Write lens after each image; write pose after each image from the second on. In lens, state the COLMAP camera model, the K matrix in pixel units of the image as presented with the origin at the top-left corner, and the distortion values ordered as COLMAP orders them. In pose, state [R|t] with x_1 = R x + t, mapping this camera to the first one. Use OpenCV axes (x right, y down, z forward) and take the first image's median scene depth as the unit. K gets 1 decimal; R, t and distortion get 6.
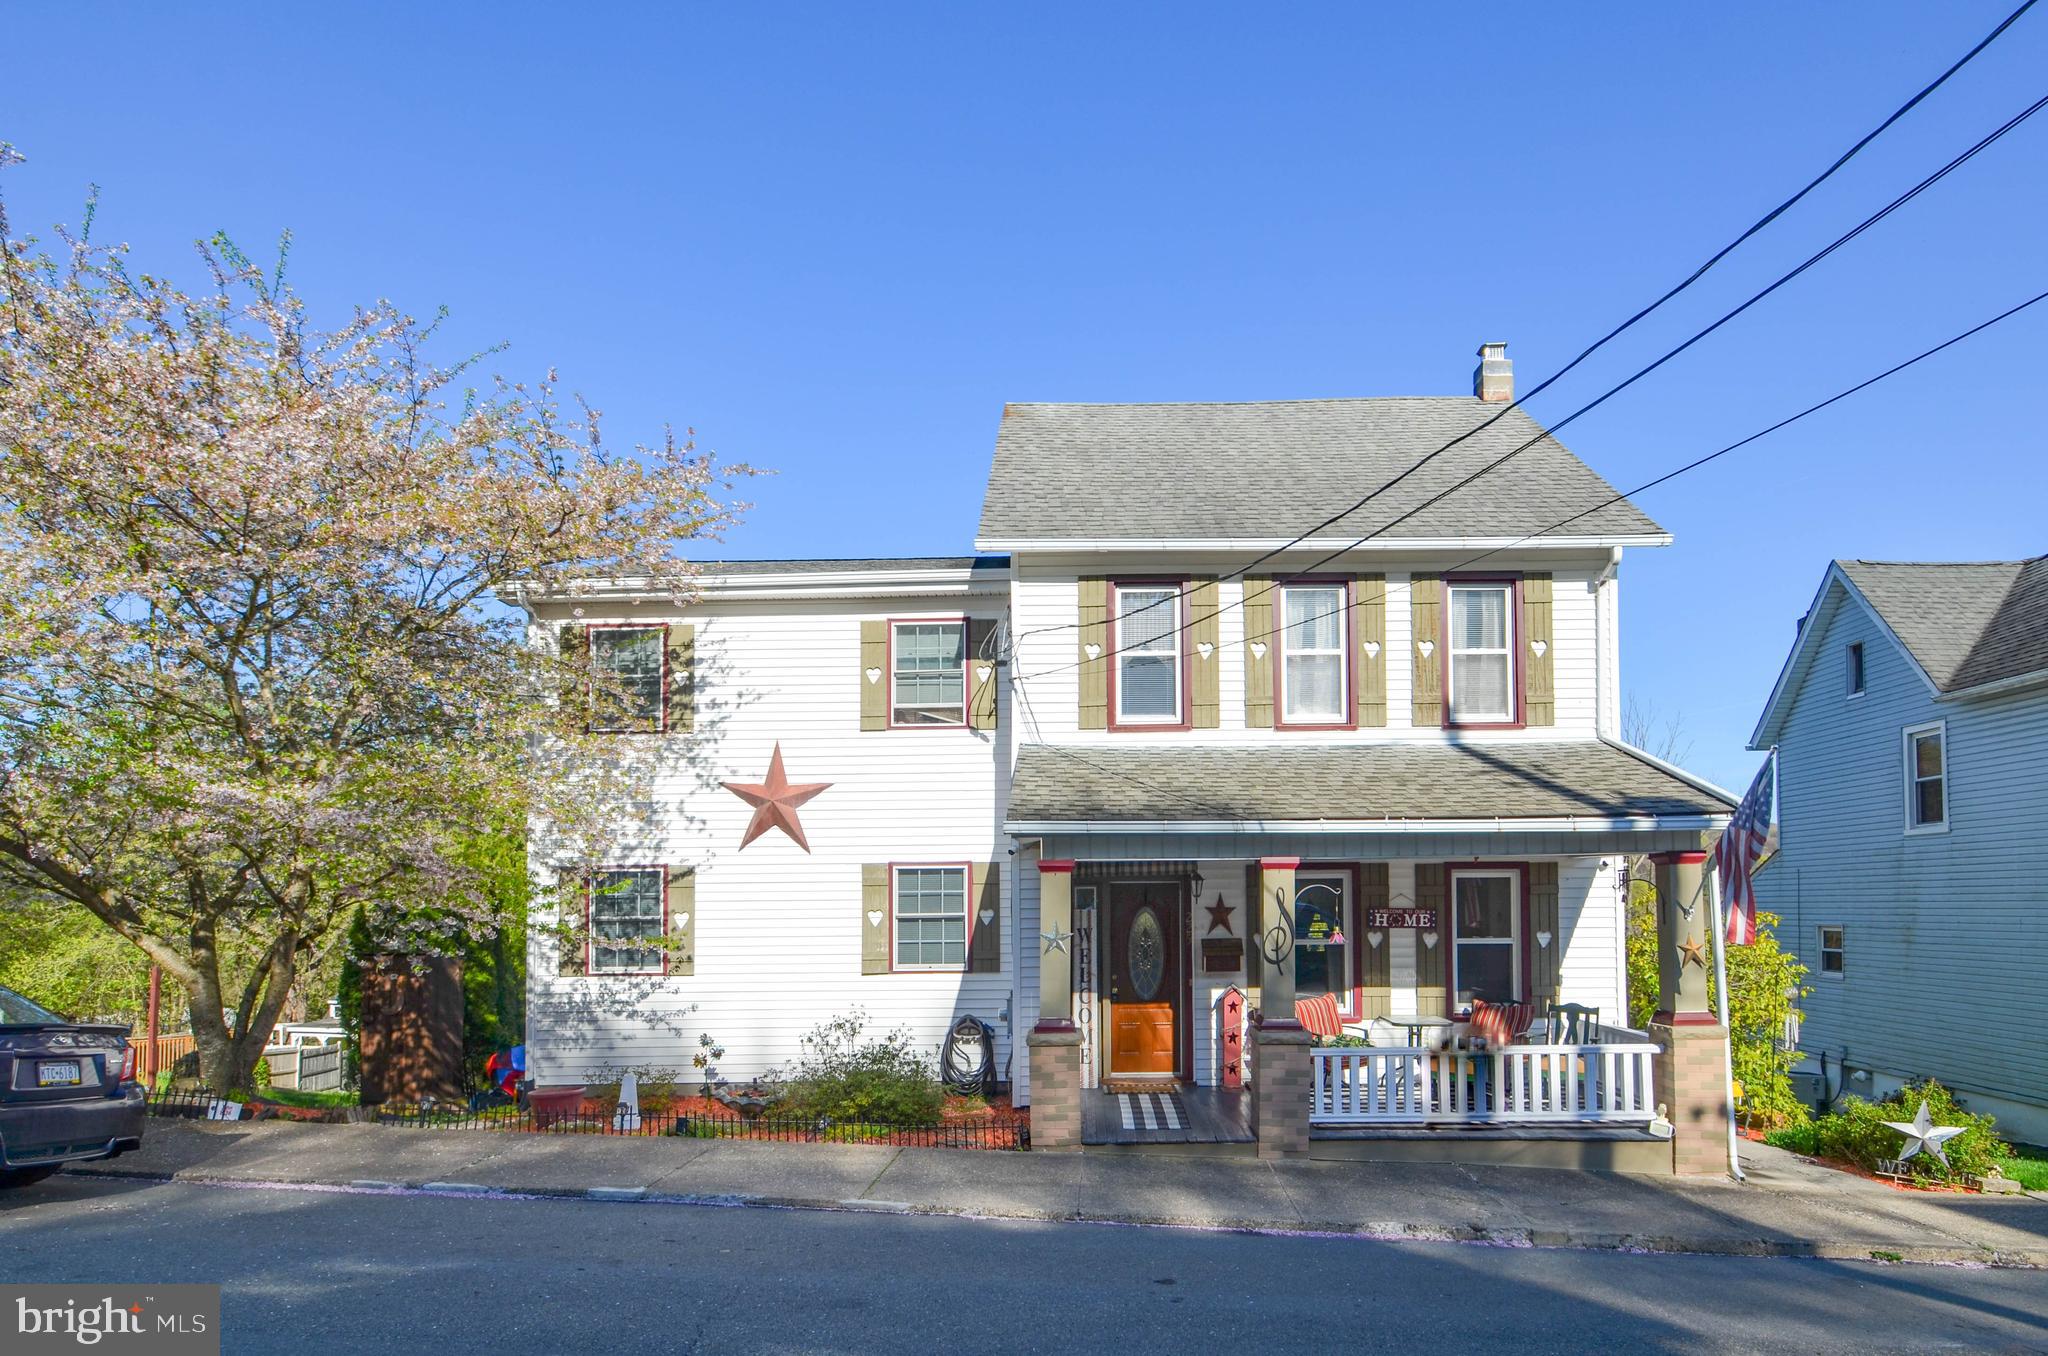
lens RADIAL K [[1124.0, 0, 1000.0], [0, 1124.0, 860.5], [0, 0, 1]] dist [0.013386, -0.016260]
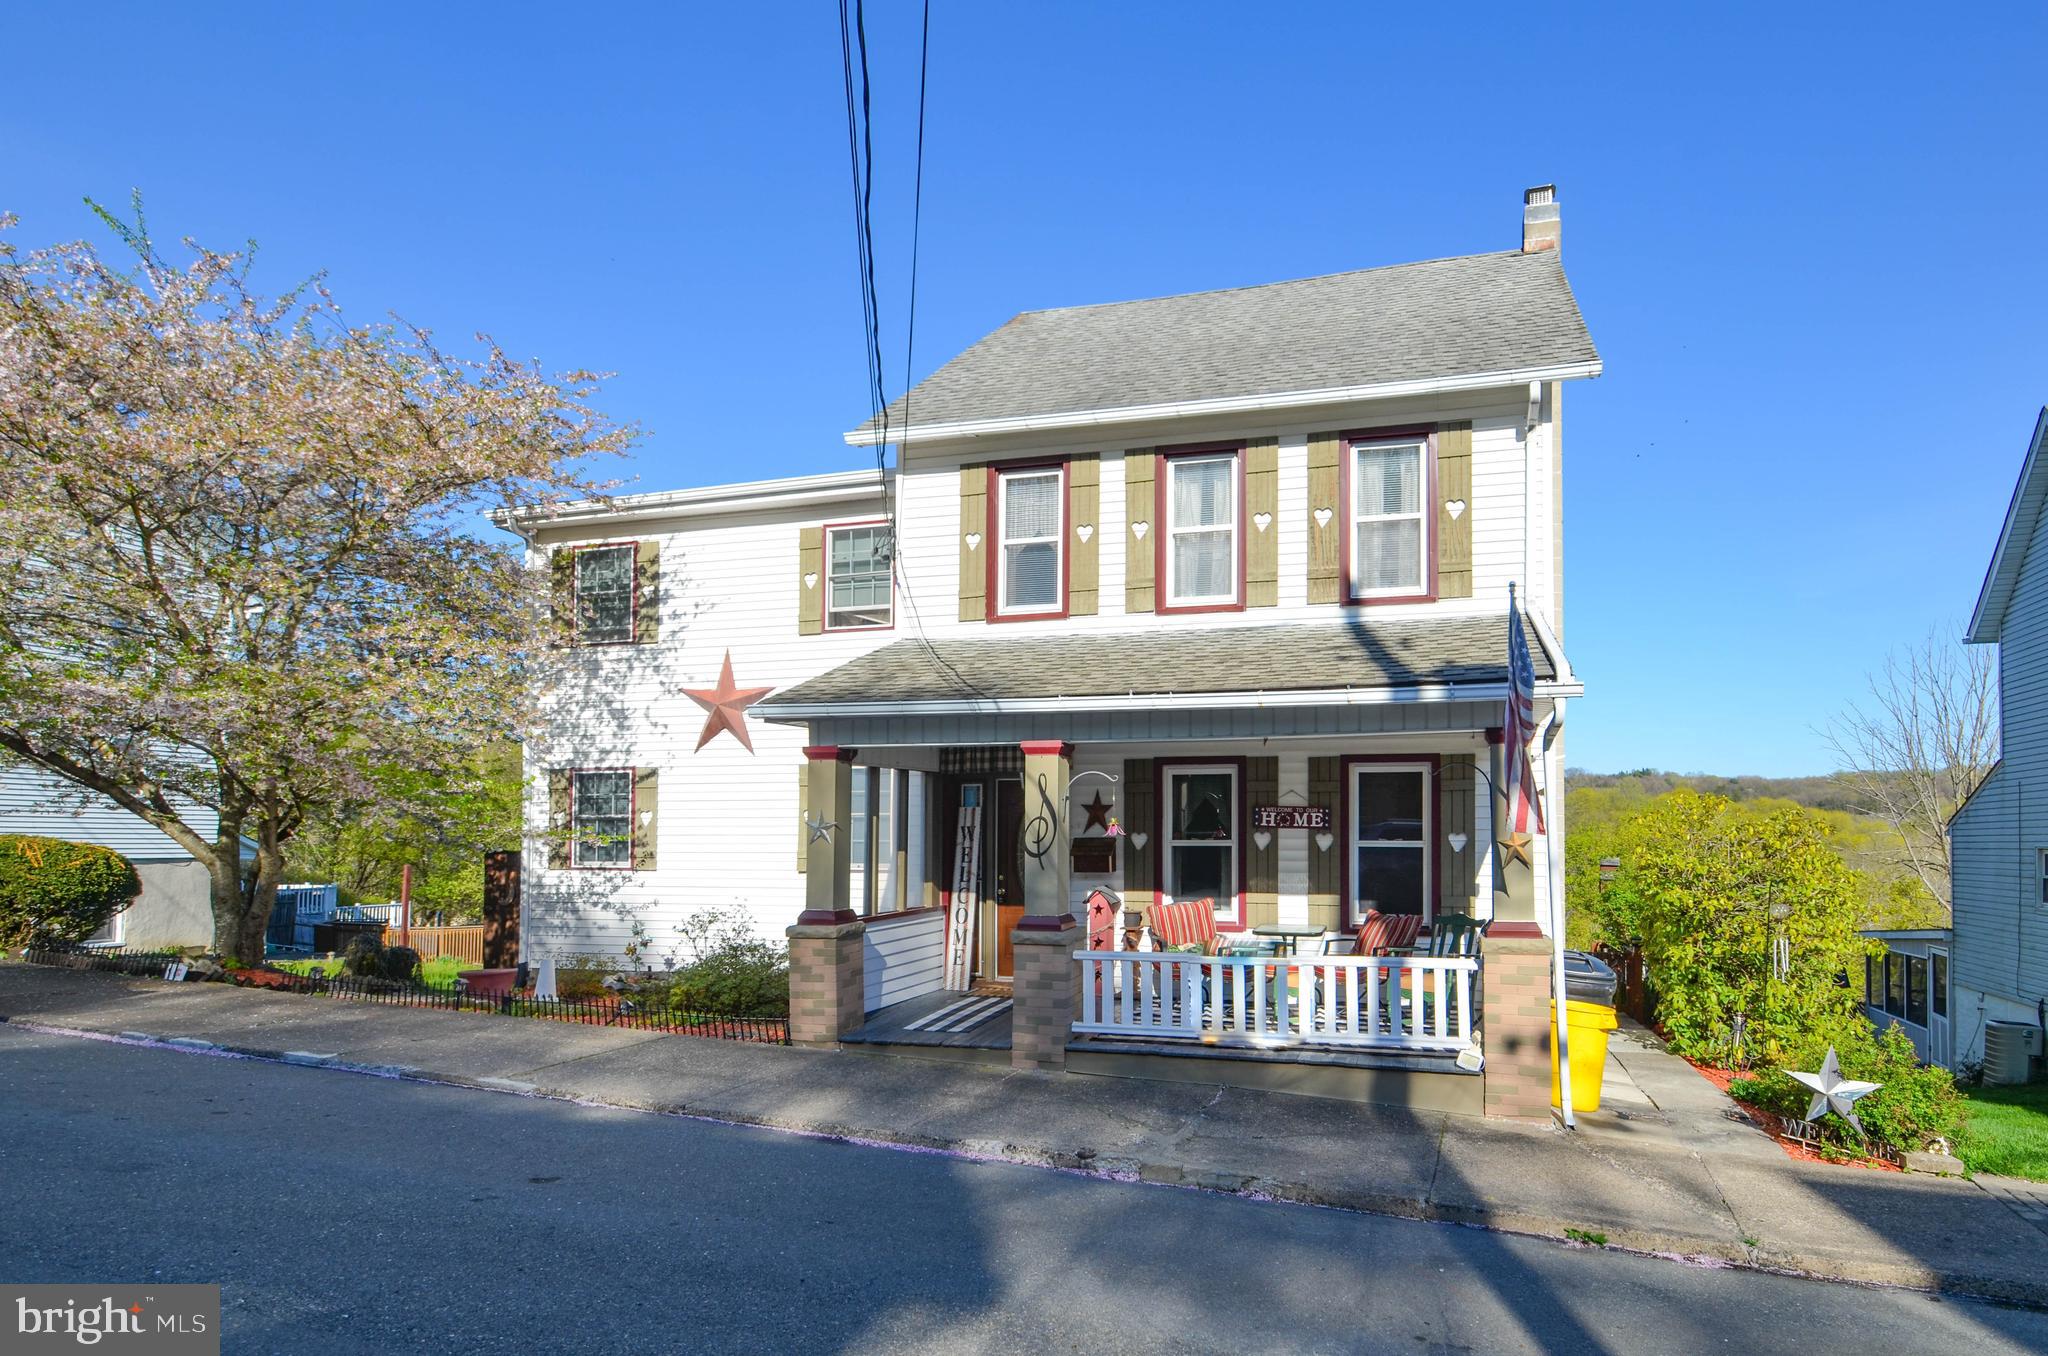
lens RADIAL K [[1051.3, 0, 1056.3], [0, 1051.3, 793.5], [0, 0, 1]] dist [0.005251, -0.003265]
pose [[0.972755, 0.000984, -0.231833, 0.366226], [-0.000823, 0.999999, 0.000791, 0.031453], [0.231833, -0.000579, 0.972755, 0.135224]]
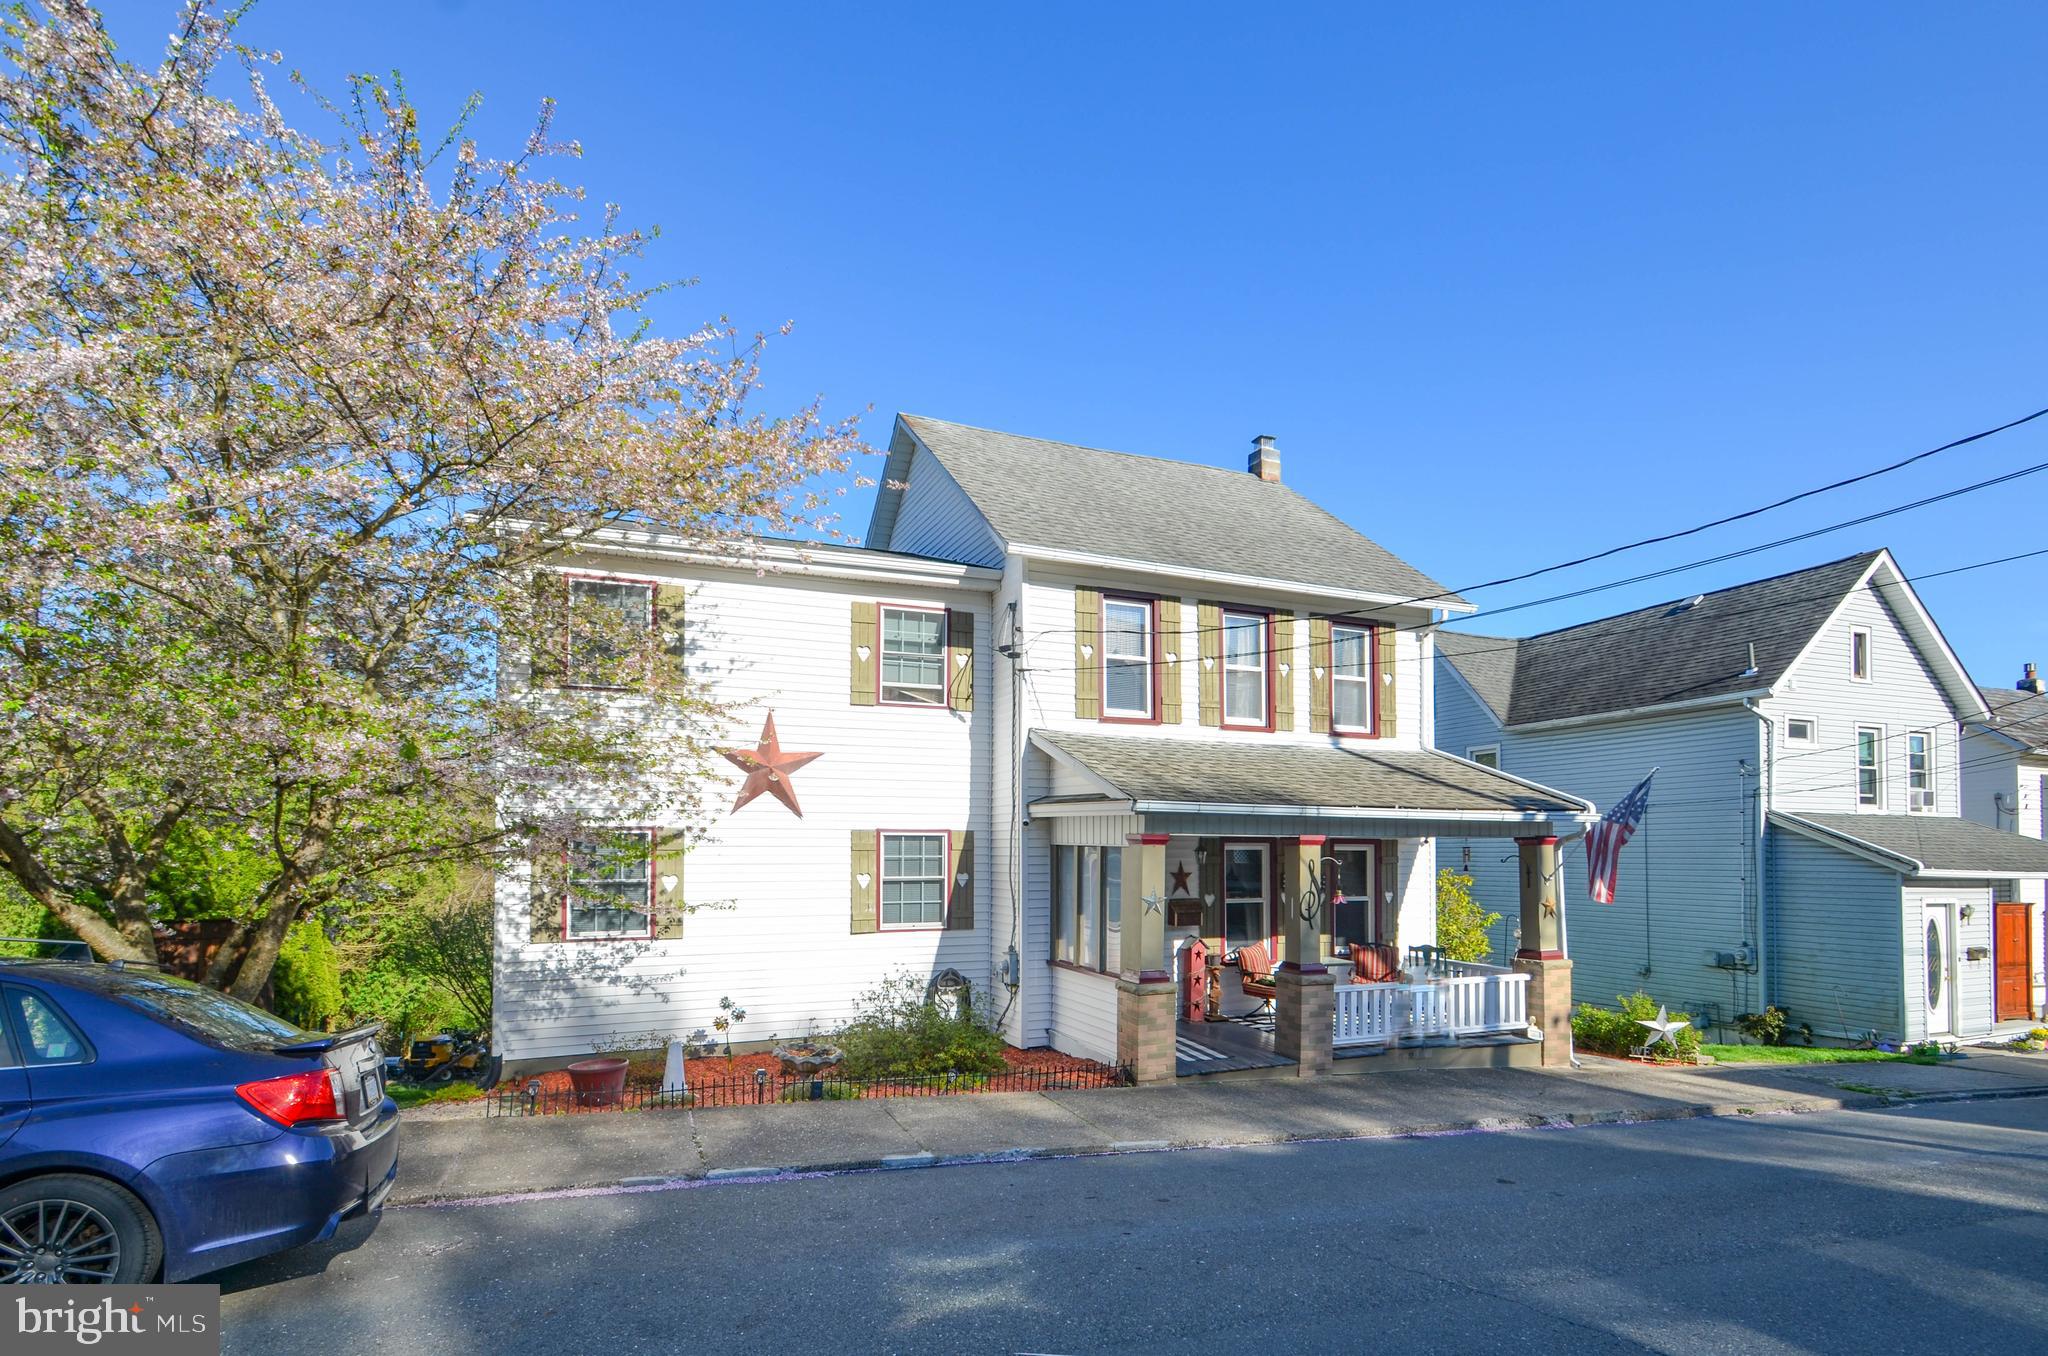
lens RADIAL K [[982.8, 0, 991.7], [0, 982.8, 824.7], [0, 0, 1]] dist [0.015935, 0.000579]
pose [[0.922380, 0.020895, 0.385717, -0.401711], [-0.022421, 0.999748, -0.000544, -0.004954], [-0.385632, -0.008147, 0.922617, 0.101284]]
